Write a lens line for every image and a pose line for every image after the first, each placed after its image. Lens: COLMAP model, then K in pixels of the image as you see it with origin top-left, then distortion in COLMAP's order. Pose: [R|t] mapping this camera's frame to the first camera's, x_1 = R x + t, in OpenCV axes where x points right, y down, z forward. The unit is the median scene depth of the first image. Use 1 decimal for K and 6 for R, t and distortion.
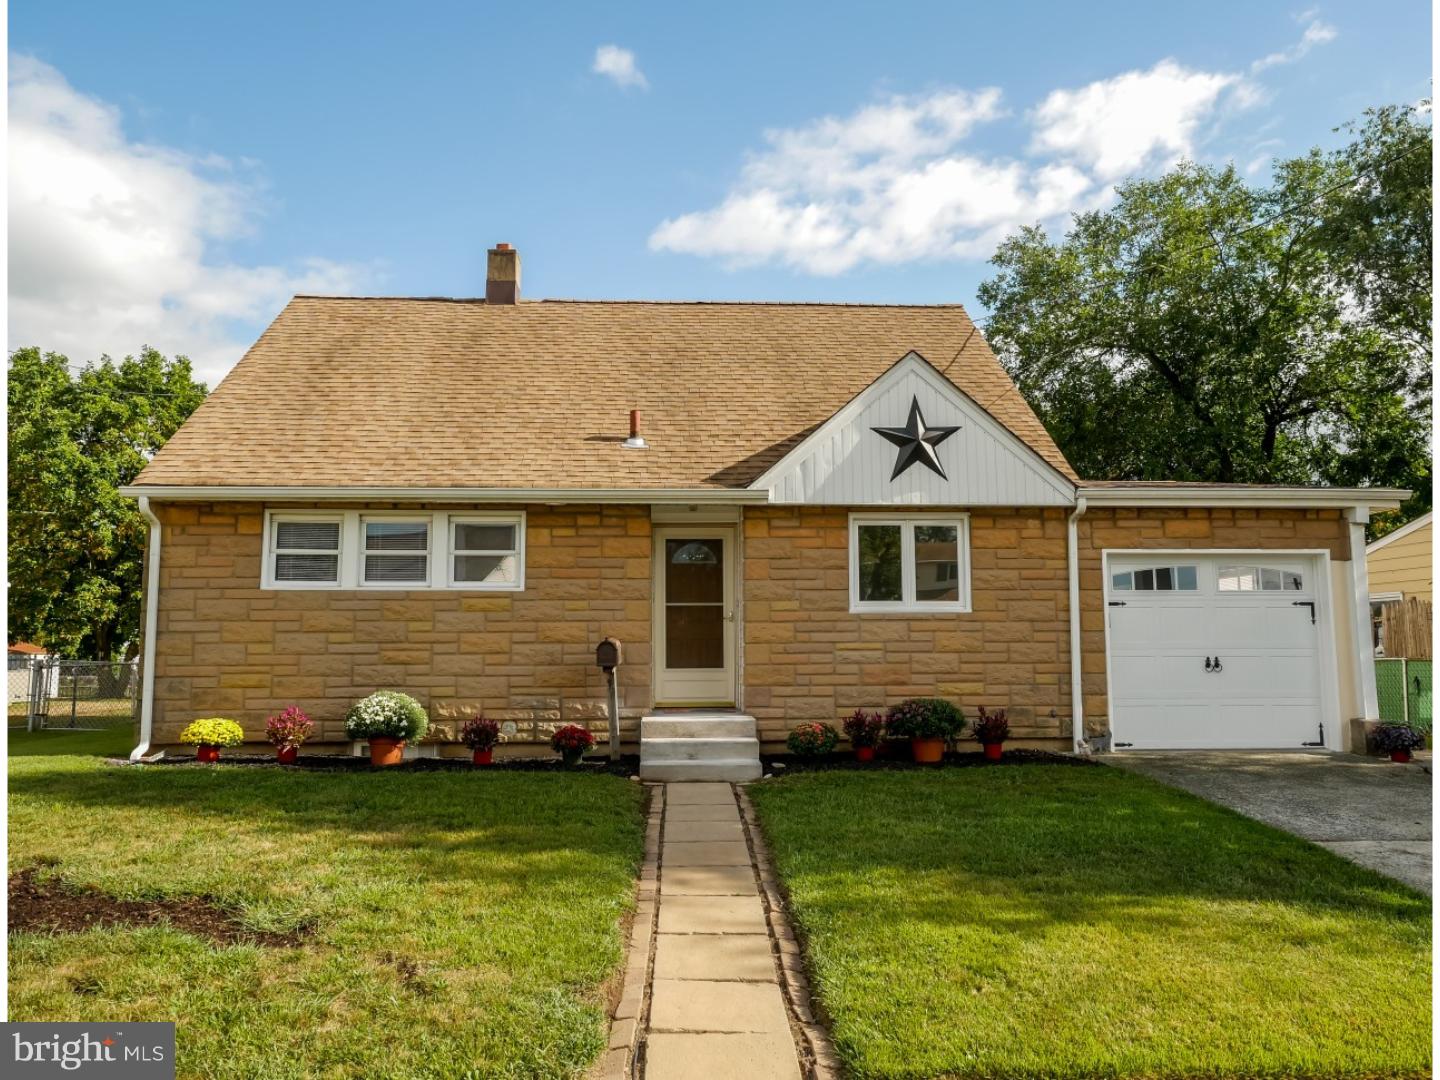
lens RADIAL K [[1034.0, 0, 720.0], [0, 1034.0, 540.0], [0, 0, 1]] dist [-0.003474, 0.007631]
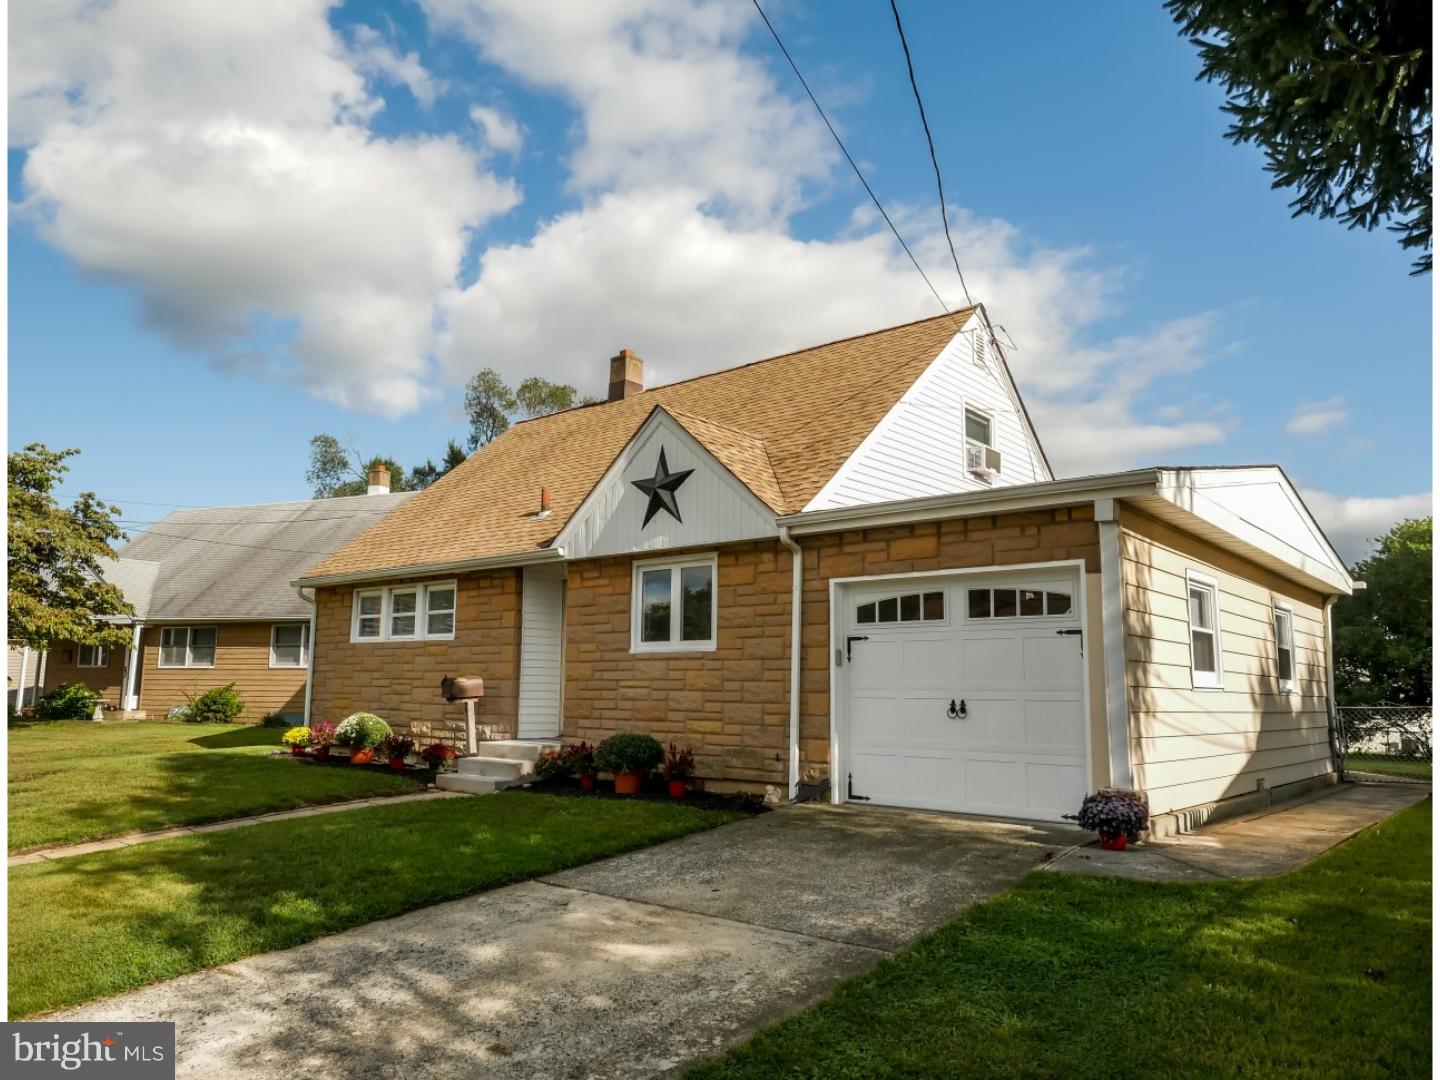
lens RADIAL K [[1034.0, 0, 720.0], [0, 1034.0, 540.0], [0, 0, 1]] dist [-0.003474, 0.007631]
pose [[0.718960, -0.089268, -0.689295, 0.950970], [0.062356, 0.996003, -0.063949, 0.027464], [0.692248, 0.002995, 0.721653, 0.280654]]
